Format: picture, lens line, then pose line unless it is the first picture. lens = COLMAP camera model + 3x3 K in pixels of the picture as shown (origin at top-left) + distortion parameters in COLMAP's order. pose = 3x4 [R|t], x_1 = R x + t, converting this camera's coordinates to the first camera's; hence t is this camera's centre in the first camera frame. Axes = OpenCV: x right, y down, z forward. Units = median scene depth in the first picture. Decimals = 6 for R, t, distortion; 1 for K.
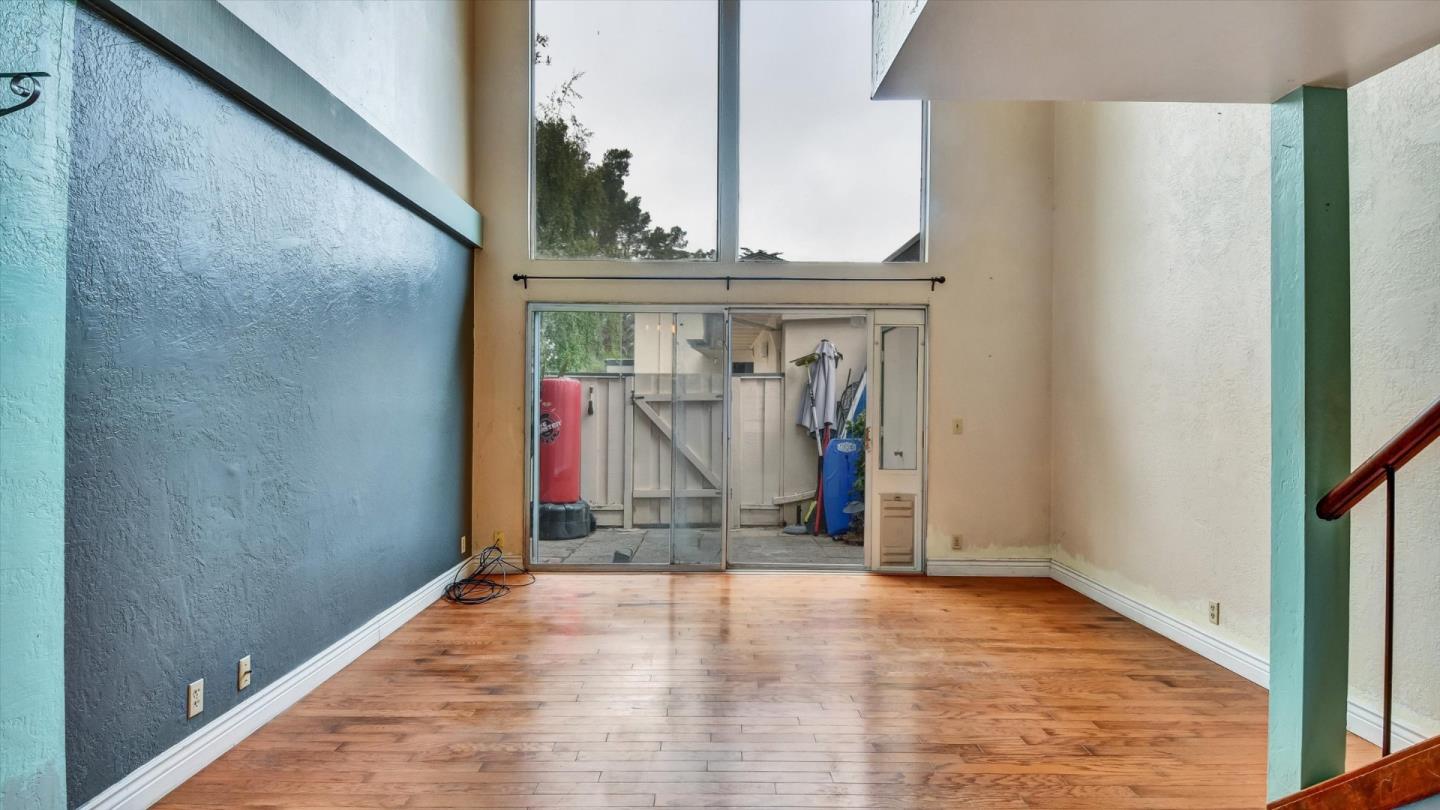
lens RADIAL K [[756.6, 0, 720.0], [0, 756.6, 405.0], [0, 0, 1]] dist [0.074184, -0.082223]
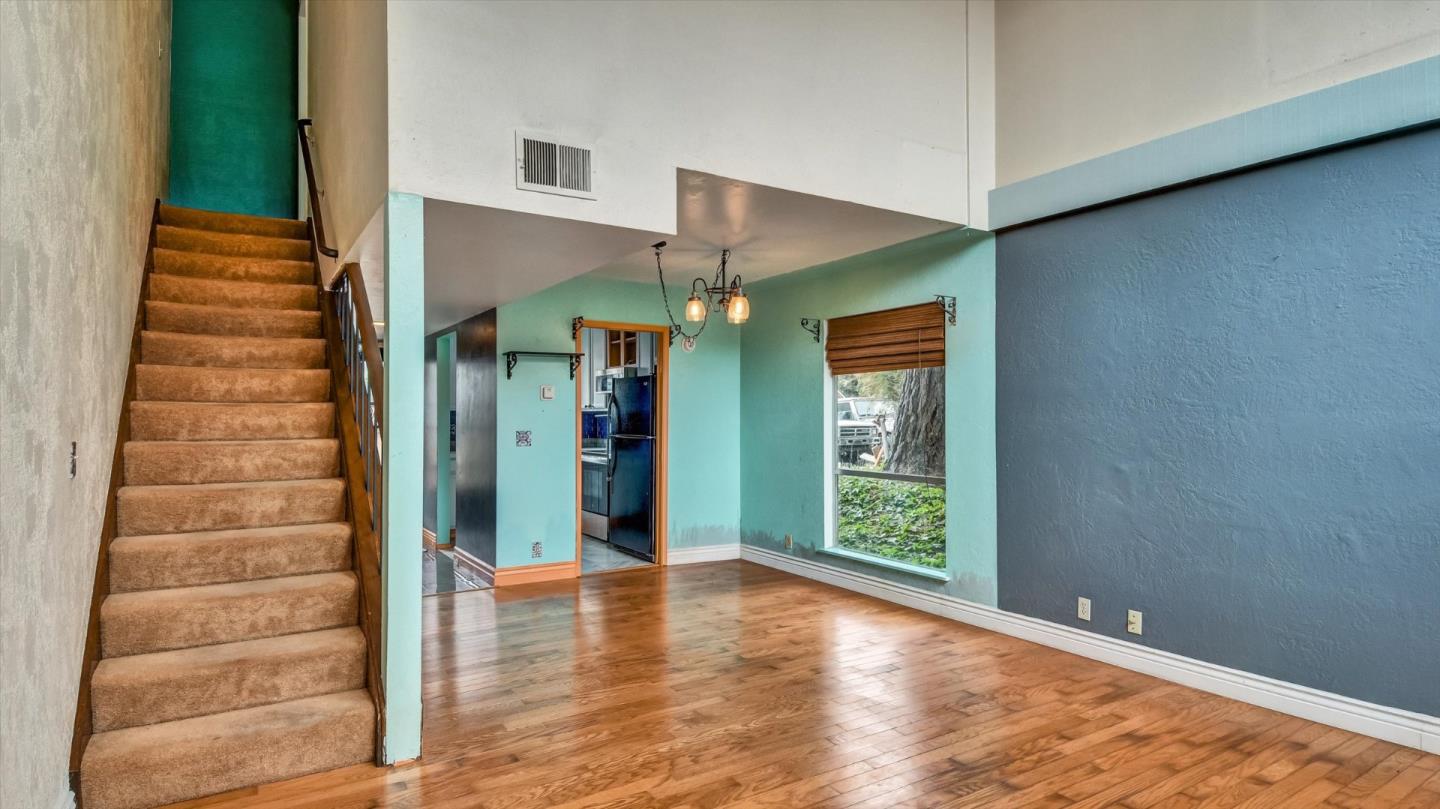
lens RADIAL K [[756.6, 0, 720.0], [0, 756.6, 404.5], [0, 0, 1]] dist [0.074184, -0.082223]
pose [[-0.846645, -0.020310, -0.531770, 0.684683], [-0.014741, 0.999783, -0.014716, -0.001678], [0.531954, -0.004620, -0.846761, 1.679143]]
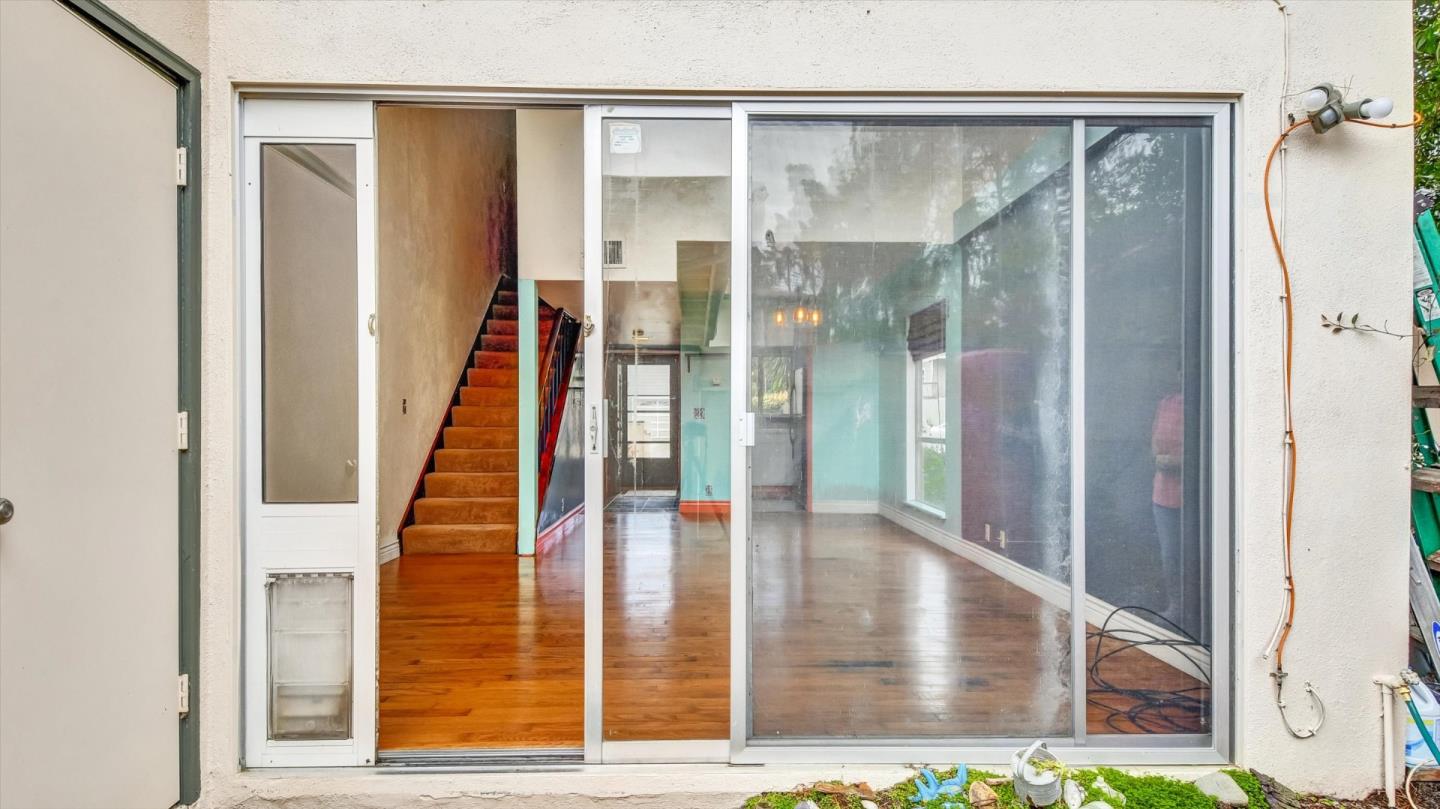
lens RADIAL K [[787.9, 0, 720.0], [0, 787.9, 404.5], [0, 0, 1]] dist [0.000663, 0.000024]
pose [[-0.999706, -0.011931, -0.021102, 0.068189], [-0.011722, 0.999881, -0.010012, 0.060039], [0.021219, -0.009762, -0.999727, 2.668756]]
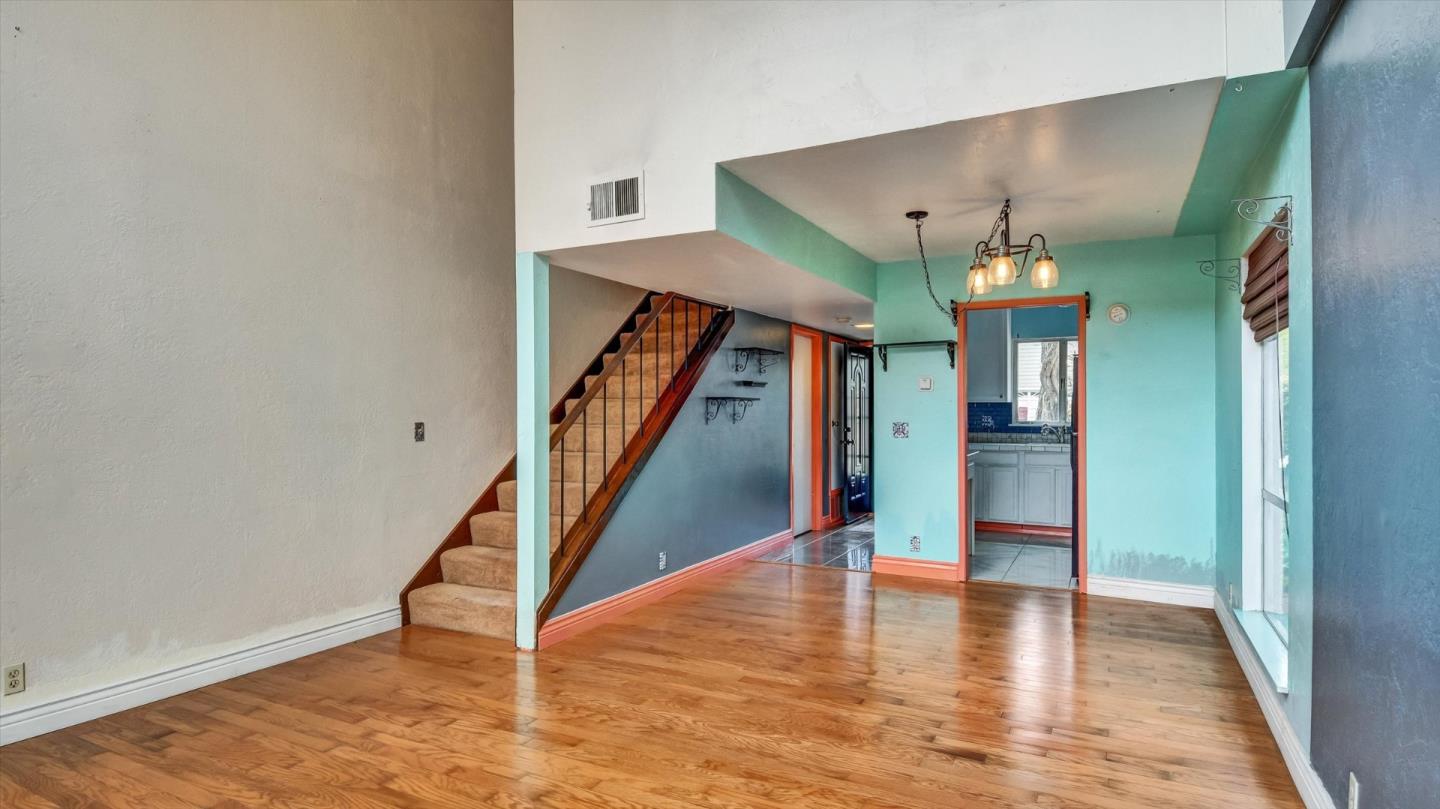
lens RADIAL K [[756.6, 0, 720.0], [0, 756.6, 404.5], [0, 0, 1]] dist [0.074184, -0.082223]
pose [[-0.883087, -0.004781, 0.469185, -0.414021], [-0.002876, 0.999984, 0.004777, -0.009904], [-0.469201, 0.002869, -0.883087, 1.700639]]
